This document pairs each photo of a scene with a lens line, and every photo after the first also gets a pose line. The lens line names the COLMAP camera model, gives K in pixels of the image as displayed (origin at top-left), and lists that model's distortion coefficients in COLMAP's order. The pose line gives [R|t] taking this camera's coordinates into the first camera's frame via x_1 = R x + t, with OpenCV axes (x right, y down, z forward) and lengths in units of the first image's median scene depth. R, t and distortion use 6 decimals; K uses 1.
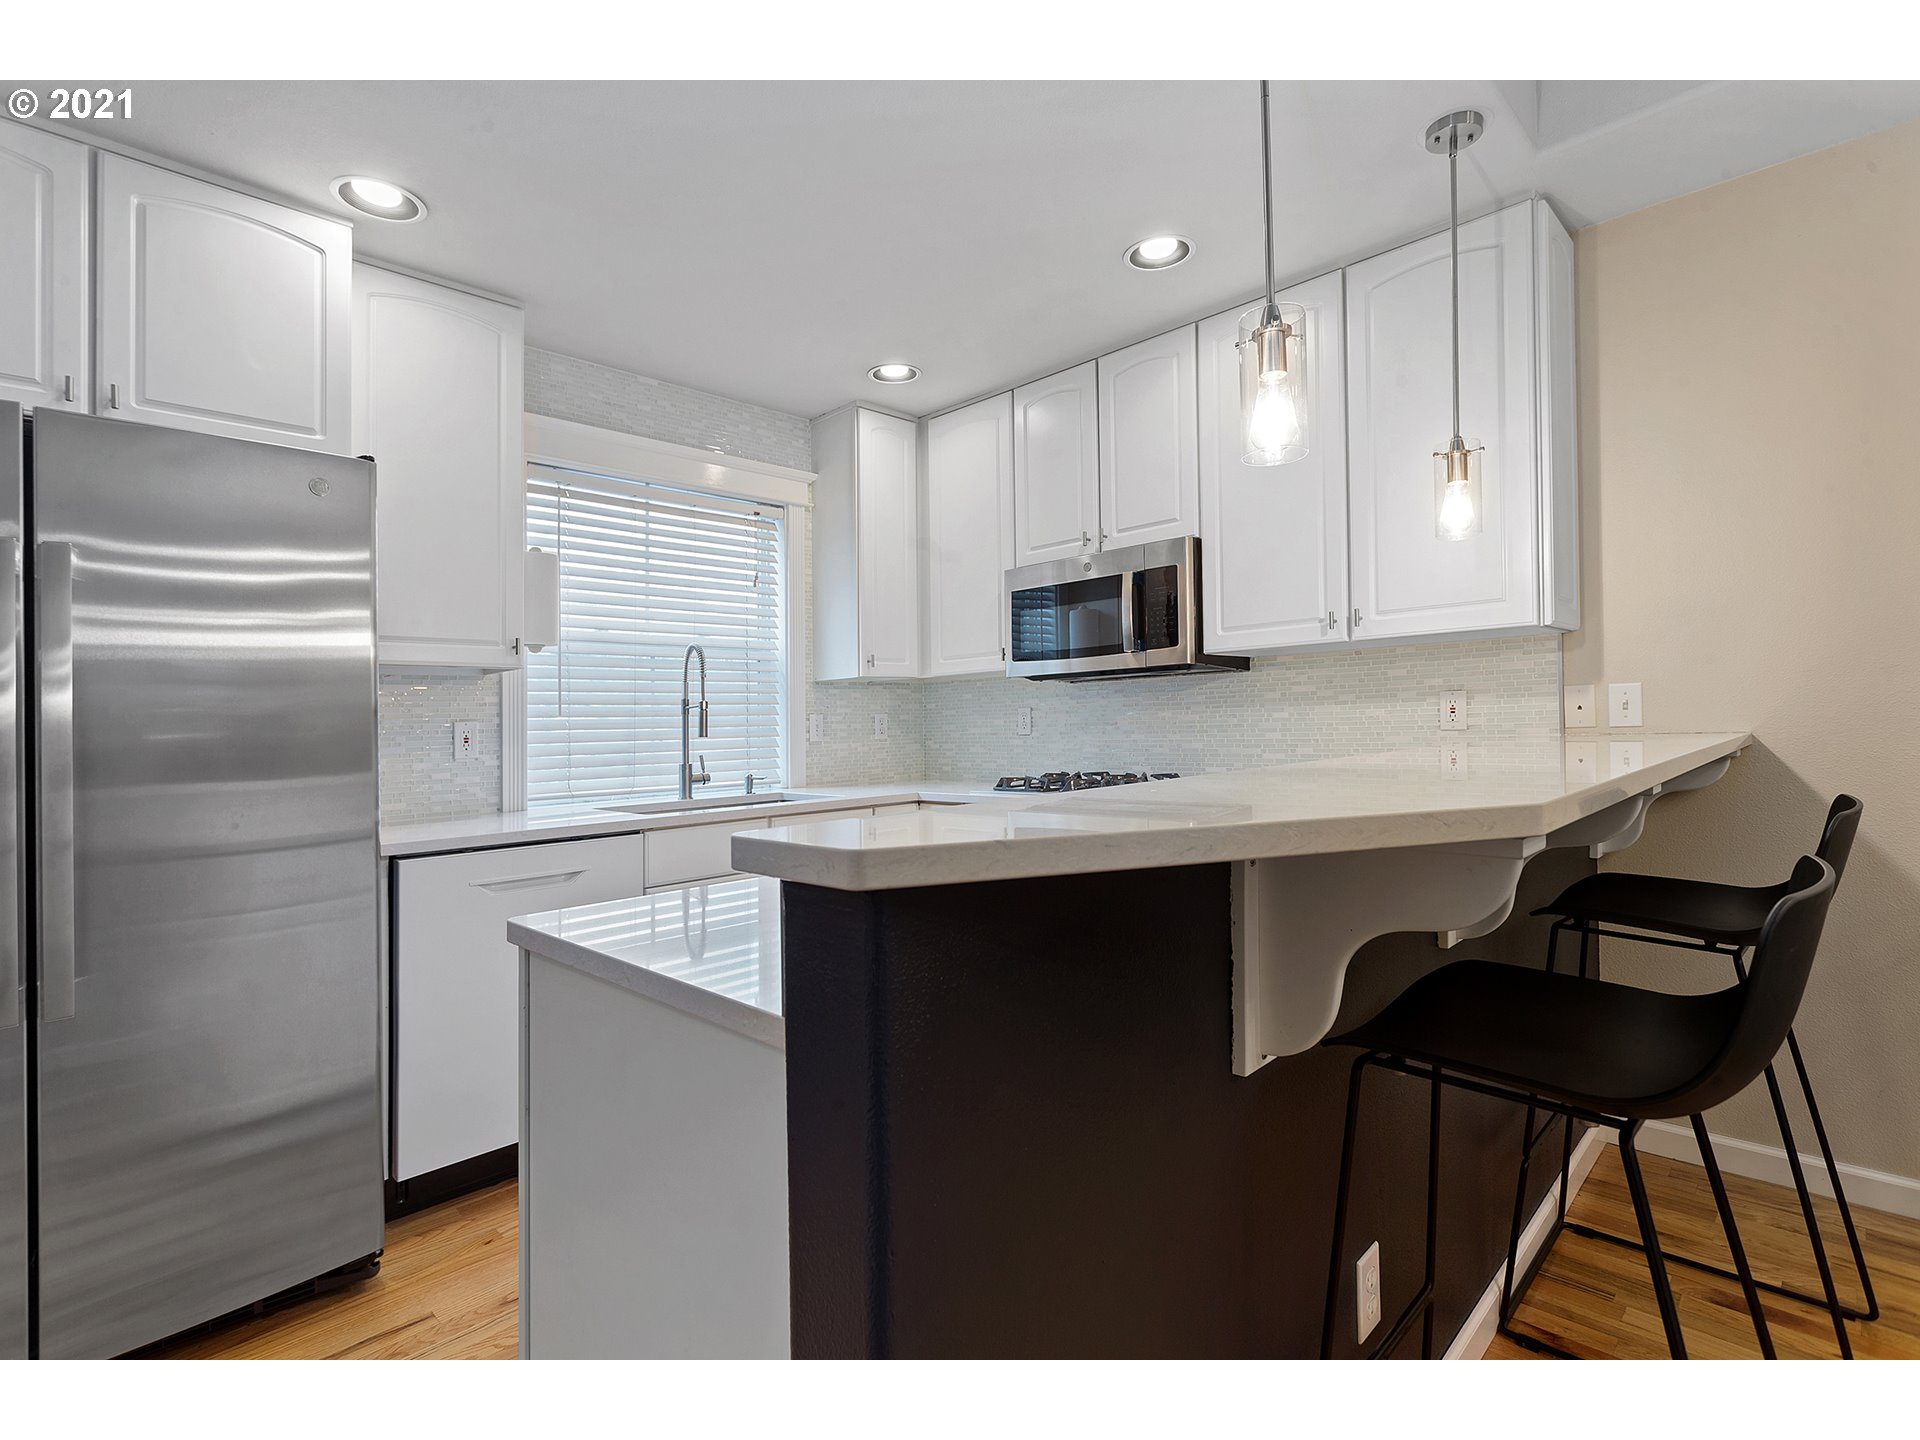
lens RADIAL K [[909.1, 0, 960.0], [0, 909.1, 720.0], [0, 0, 1]] dist [0.015147, 0.000102]
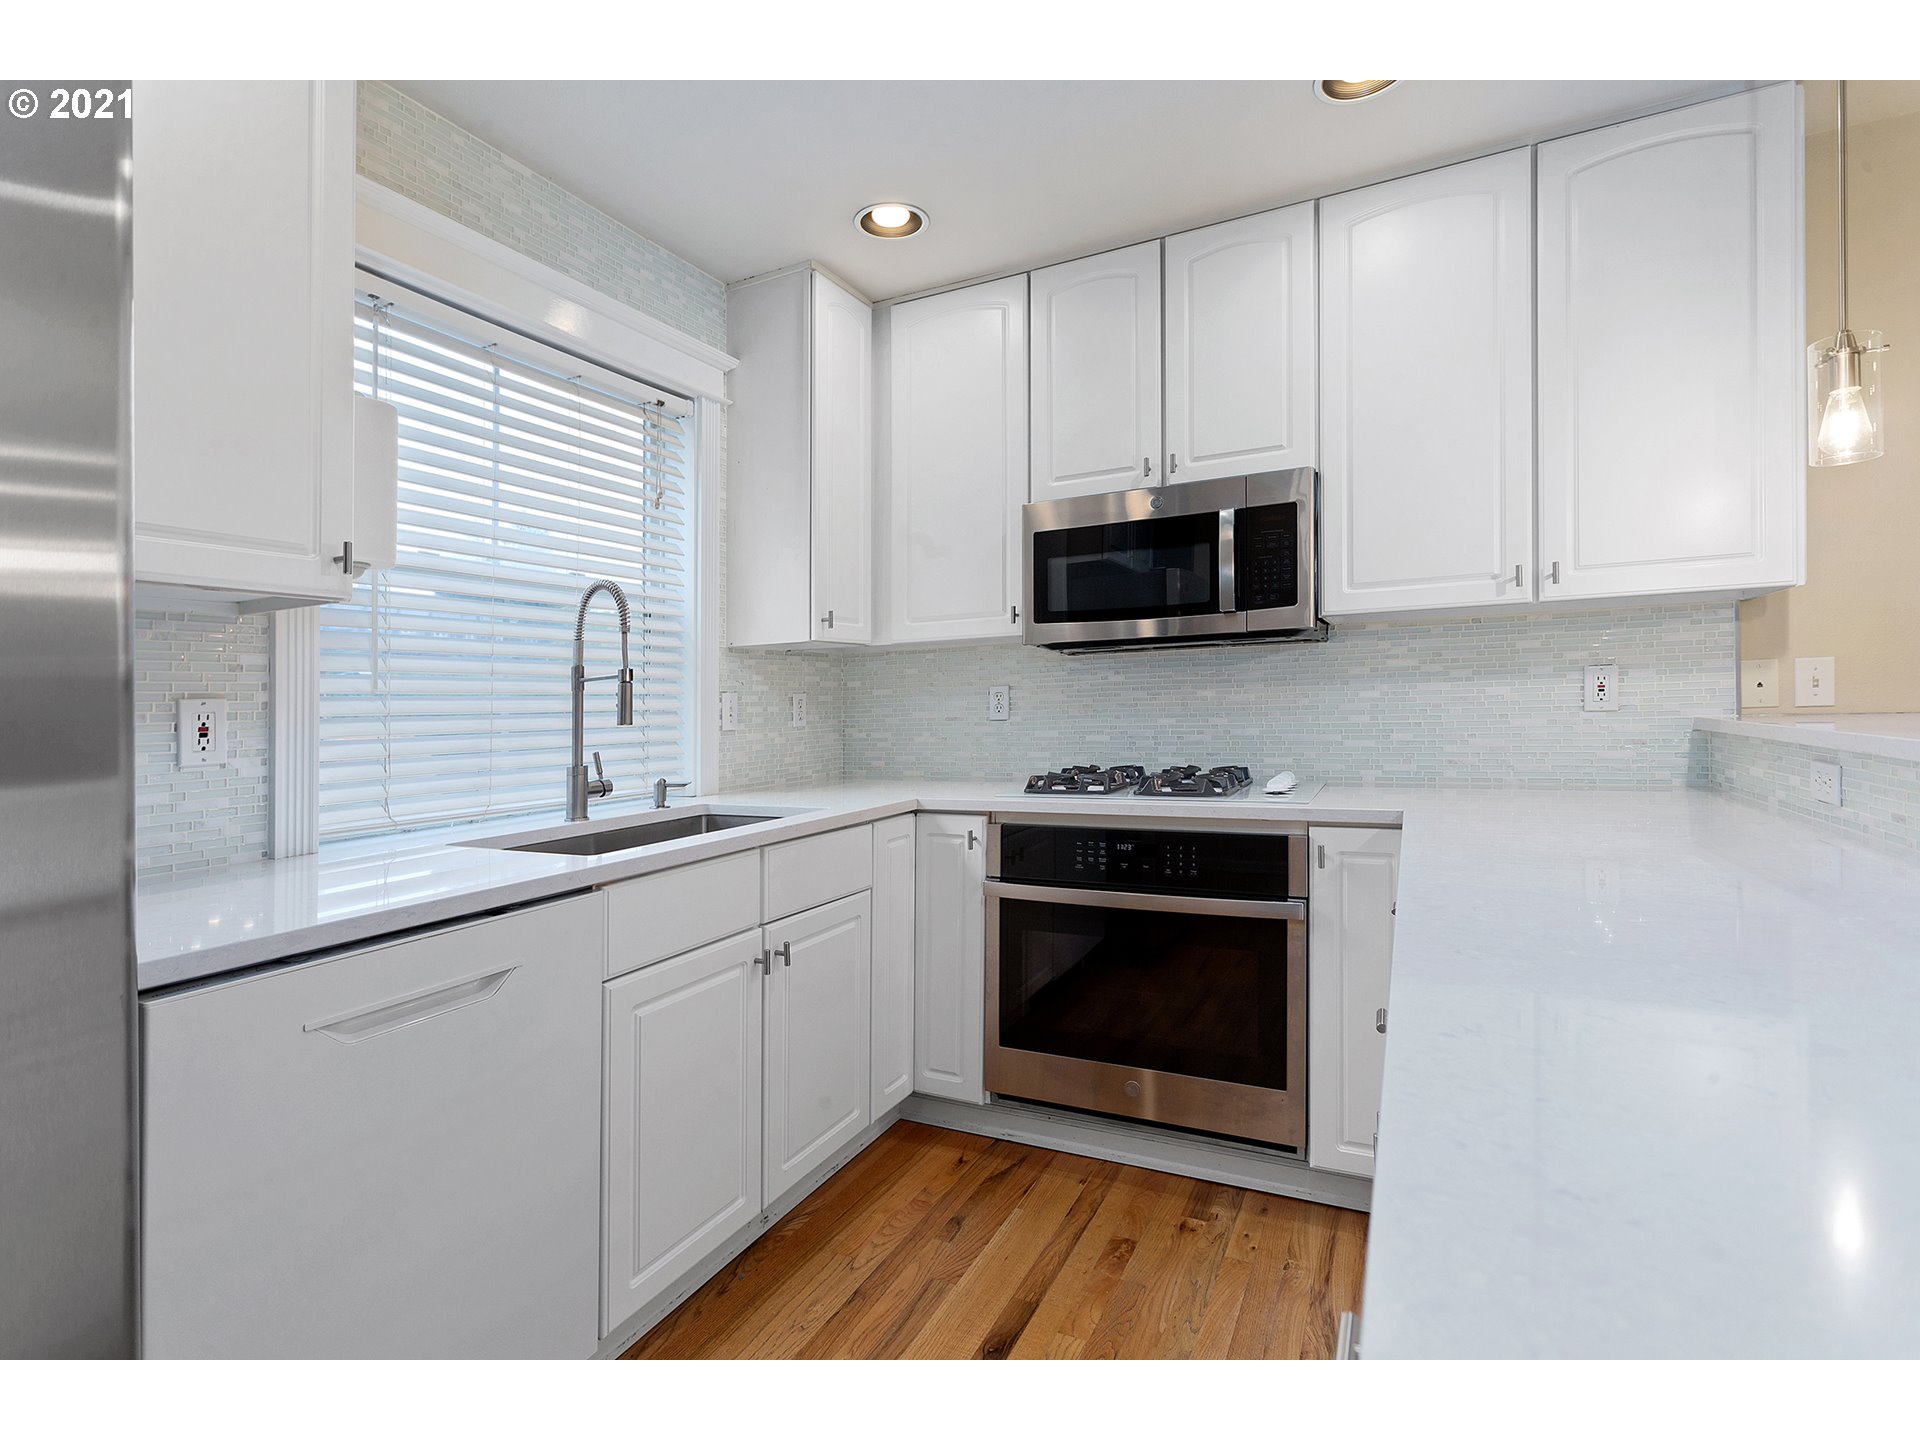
lens RADIAL K [[894.5, 0, 936.8], [0, 894.5, 708.8], [0, 0, 1]] dist [0.001133, 0.000801]
pose [[0.949298, -0.000062, 0.314378, -0.273269], [-0.000132, 1.000000, 0.000596, 0.007238], [-0.314378, -0.000607, 0.949298, 0.328508]]
